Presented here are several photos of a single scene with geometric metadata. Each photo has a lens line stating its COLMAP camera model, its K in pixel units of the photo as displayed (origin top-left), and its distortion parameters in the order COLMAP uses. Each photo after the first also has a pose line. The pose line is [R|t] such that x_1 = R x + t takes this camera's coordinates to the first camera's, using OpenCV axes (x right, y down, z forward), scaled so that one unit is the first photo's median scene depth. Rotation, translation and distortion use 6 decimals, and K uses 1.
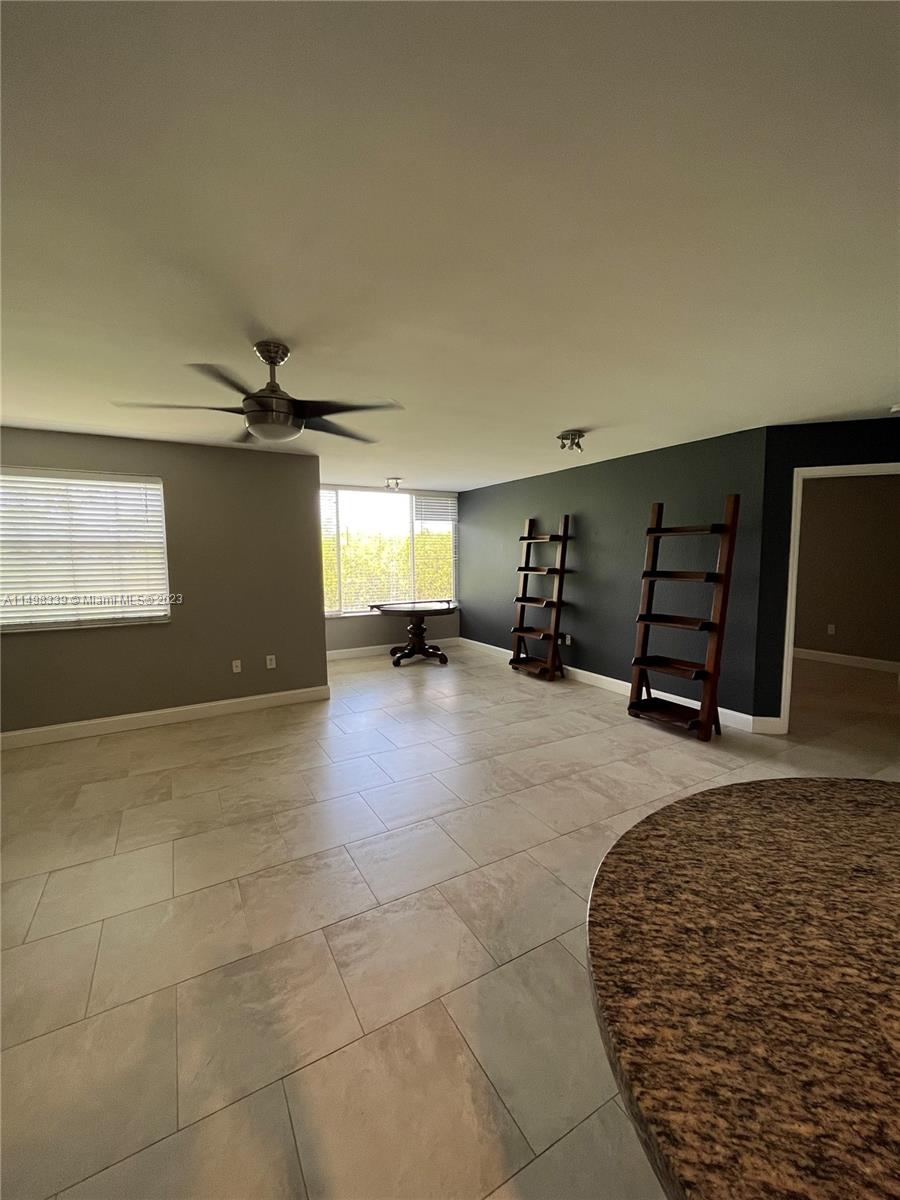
lens RADIAL K [[488.7, 0, 450.7], [0, 488.7, 597.9], [0, 0, 1]] dist [-0.002533, -0.000220]
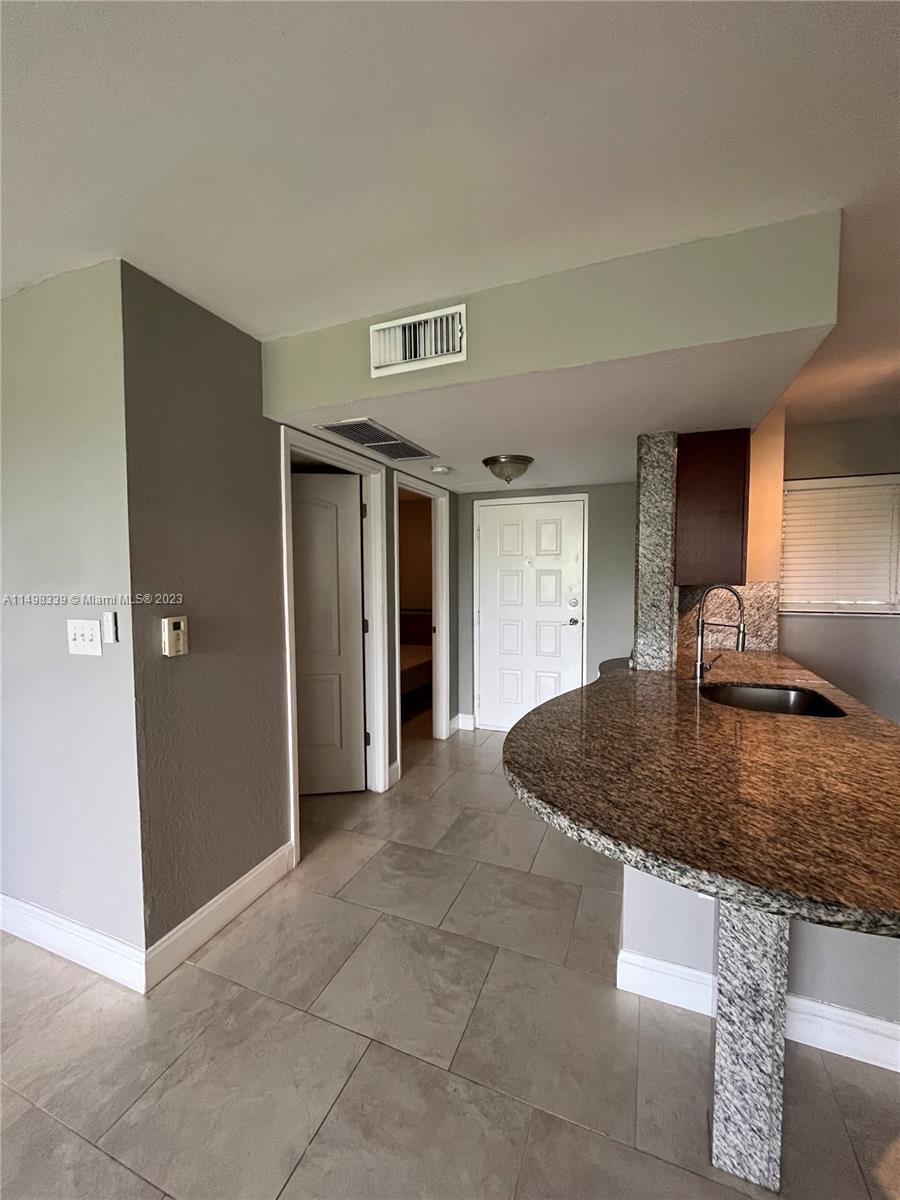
lens RADIAL K [[488.7, 0, 450.7], [0, 488.7, 597.9], [0, 0, 1]] dist [-0.002533, -0.000220]
pose [[-0.615963, -0.030775, 0.787174, 0.070560], [0.079409, 0.991721, 0.100910, -0.036963], [-0.783763, 0.124665, -0.608420, 0.491568]]
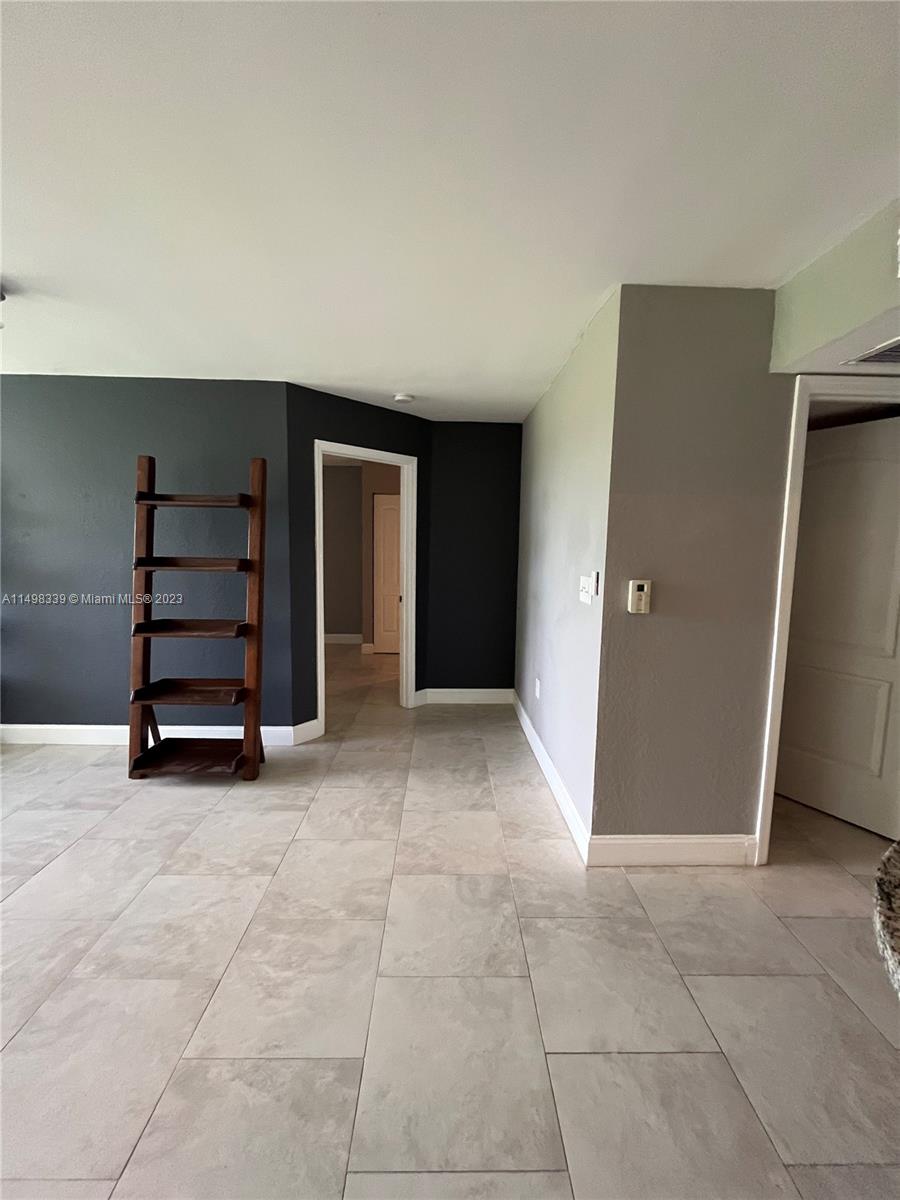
lens RADIAL K [[488.7, 0, 450.7], [0, 488.7, 597.9], [0, 0, 1]] dist [-0.002533, -0.000220]
pose [[0.481290, -0.079670, 0.872933, 0.023920], [0.055711, 0.996628, 0.060243, -0.018413], [-0.874789, 0.019638, 0.484106, 0.344561]]
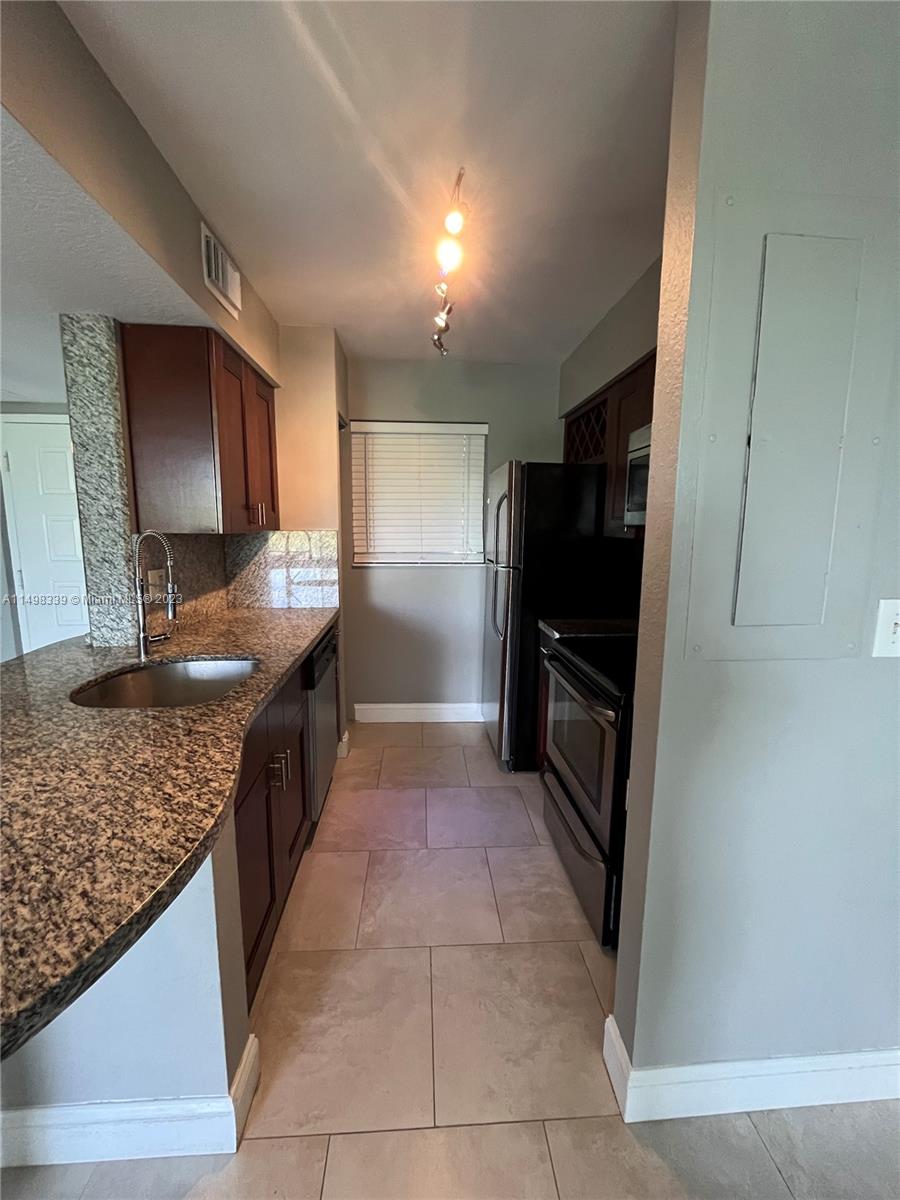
lens RADIAL K [[488.7, 0, 450.7], [0, 488.7, 597.9], [0, 0, 1]] dist [-0.002533, -0.000220]
pose [[-0.898888, -0.065624, 0.433237, -0.099050], [0.036479, 0.974082, 0.223233, 0.000591], [-0.436658, 0.216466, -0.873197, 0.169685]]
